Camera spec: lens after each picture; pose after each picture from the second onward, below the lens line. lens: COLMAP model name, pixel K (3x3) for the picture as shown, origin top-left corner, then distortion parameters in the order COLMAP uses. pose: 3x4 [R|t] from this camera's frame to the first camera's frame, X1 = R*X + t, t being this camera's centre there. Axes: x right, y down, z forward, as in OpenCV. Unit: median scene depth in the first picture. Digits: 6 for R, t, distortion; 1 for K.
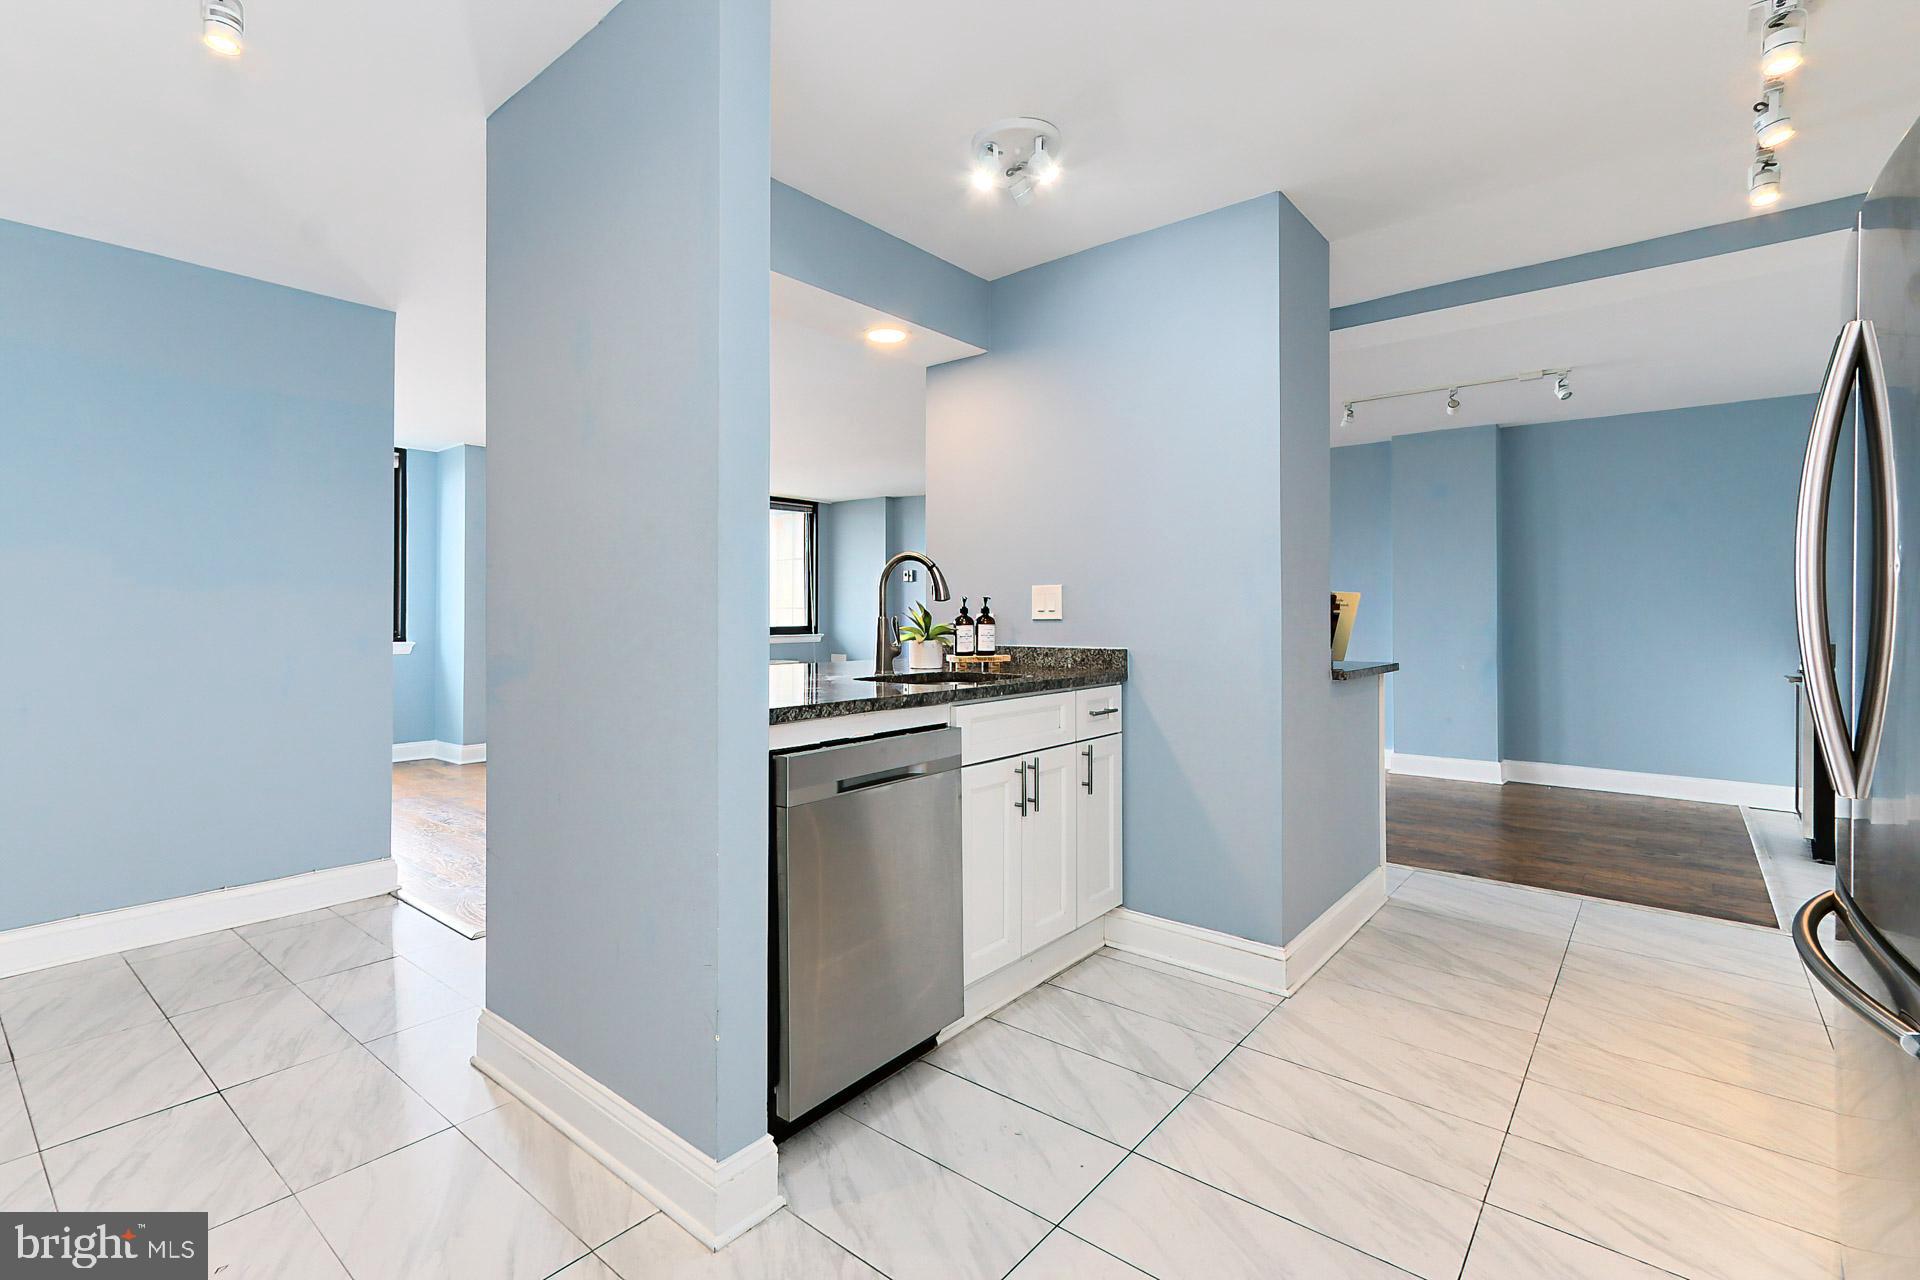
lens RADIAL K [[899.3, 0, 977.1], [0, 899.3, 599.6], [0, 0, 1]] dist [-0.002471, 0.001719]
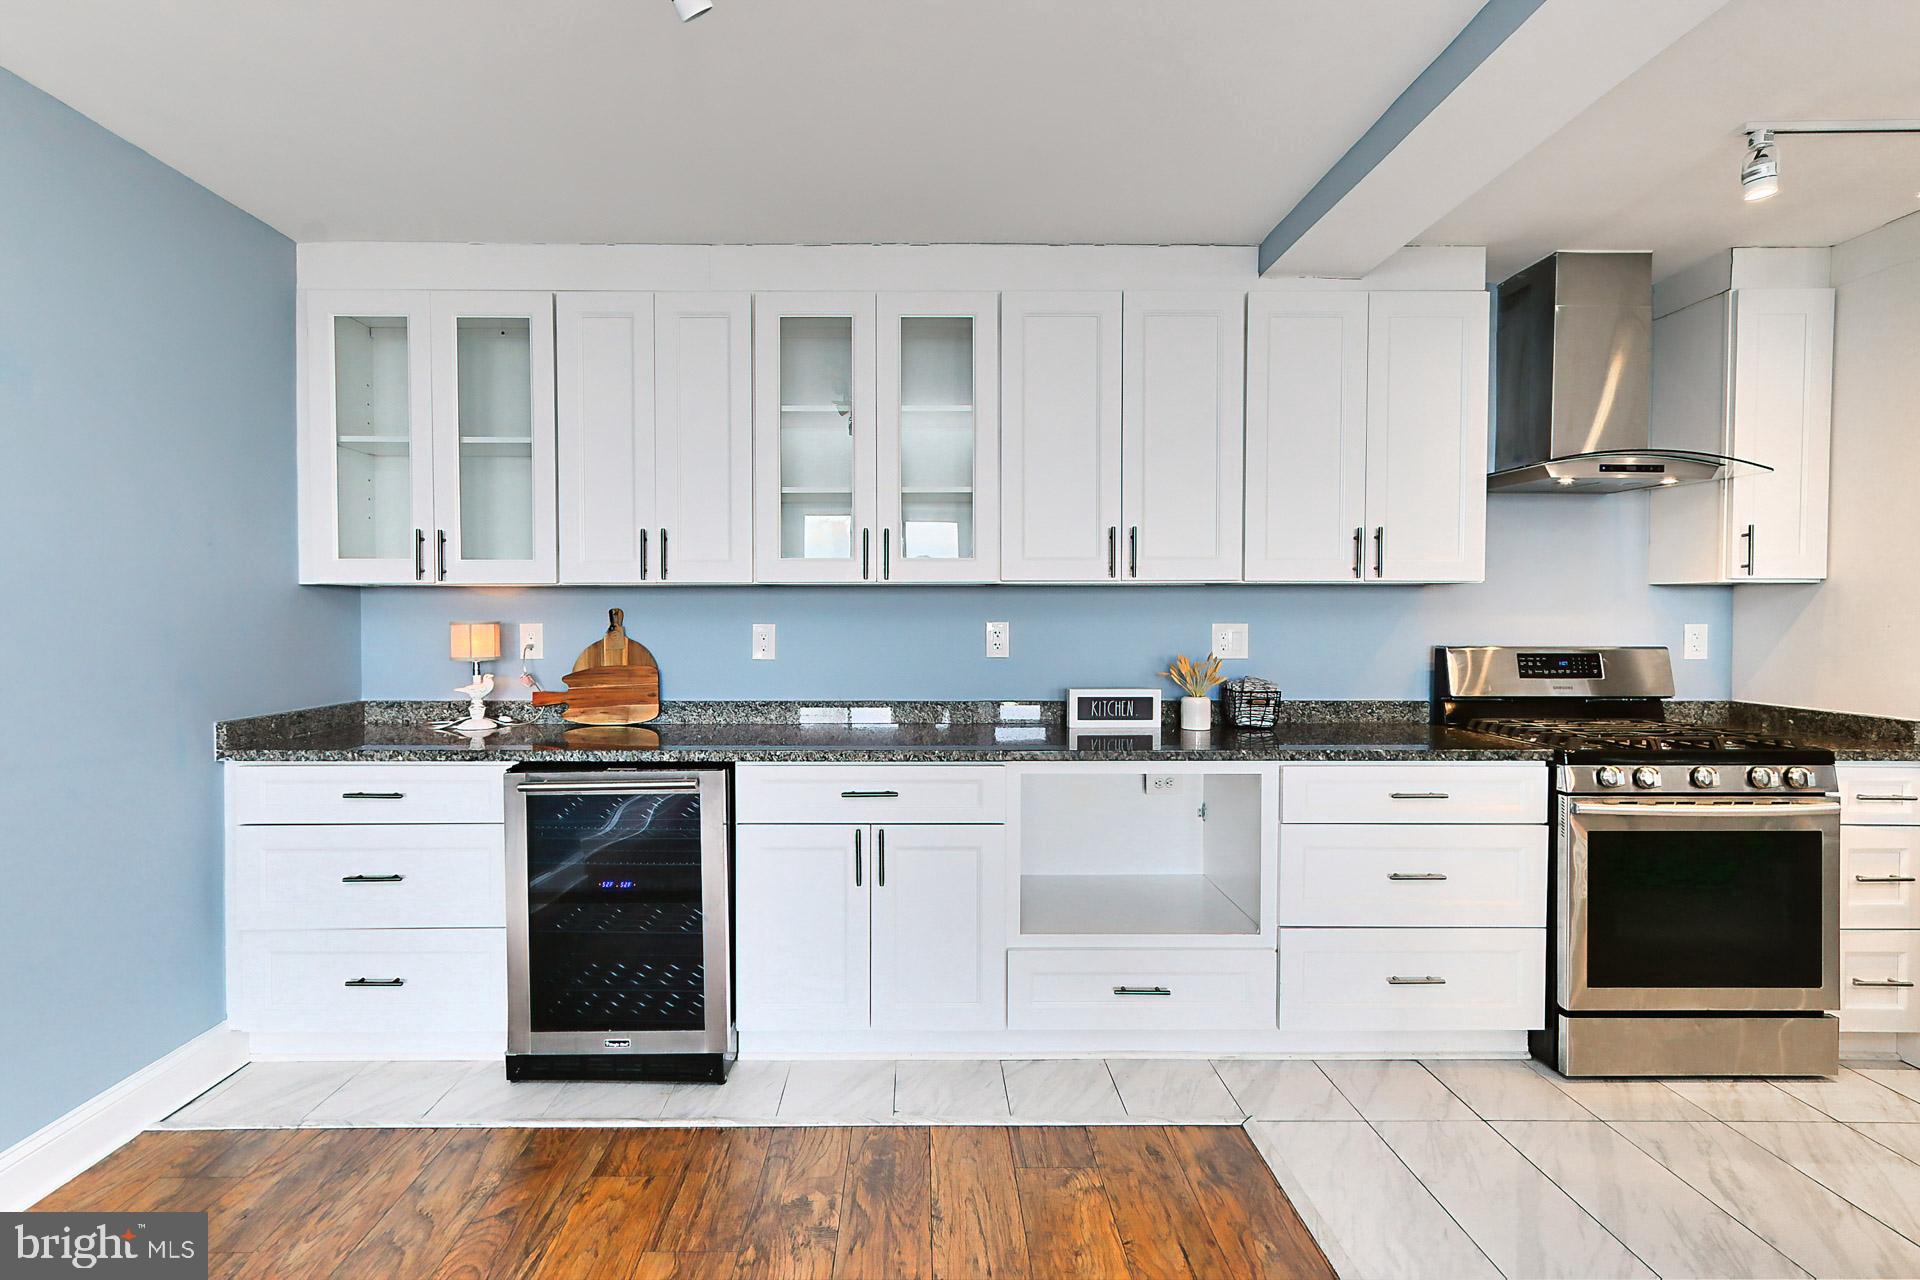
lens RADIAL K [[899.3, 0, 926.8], [0, 899.3, 618.0], [0, 0, 1]] dist [-0.002471, 0.001719]
pose [[-0.608049, -0.005908, 0.793878, 0.551665], [-0.013025, 0.999912, -0.002535, -0.021437], [-0.793793, -0.011881, -0.608072, 1.817079]]
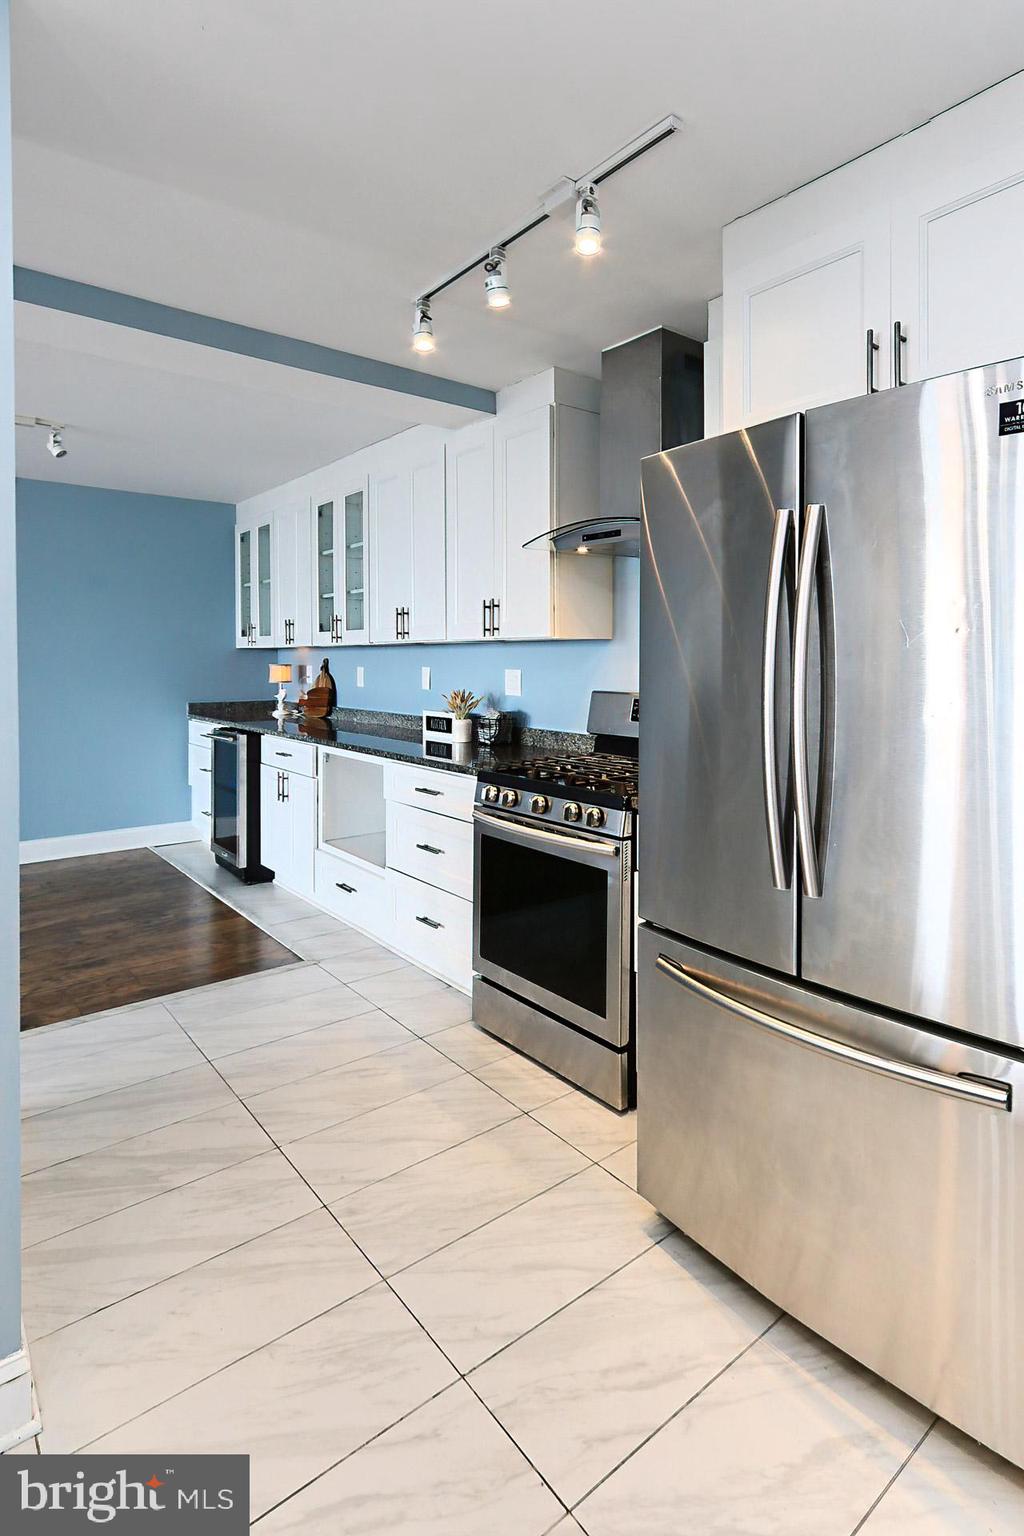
lens RADIAL K [[795.0, 0, 557.6], [0, 795.0, 670.7], [0, 0, 1]] dist [0.008327, 0.002548]
pose [[0.207167, -0.018493, 0.978131, -0.068966], [-0.015587, 0.999632, 0.022201, -0.050429], [-0.978181, -0.019845, 0.206802, 0.523935]]
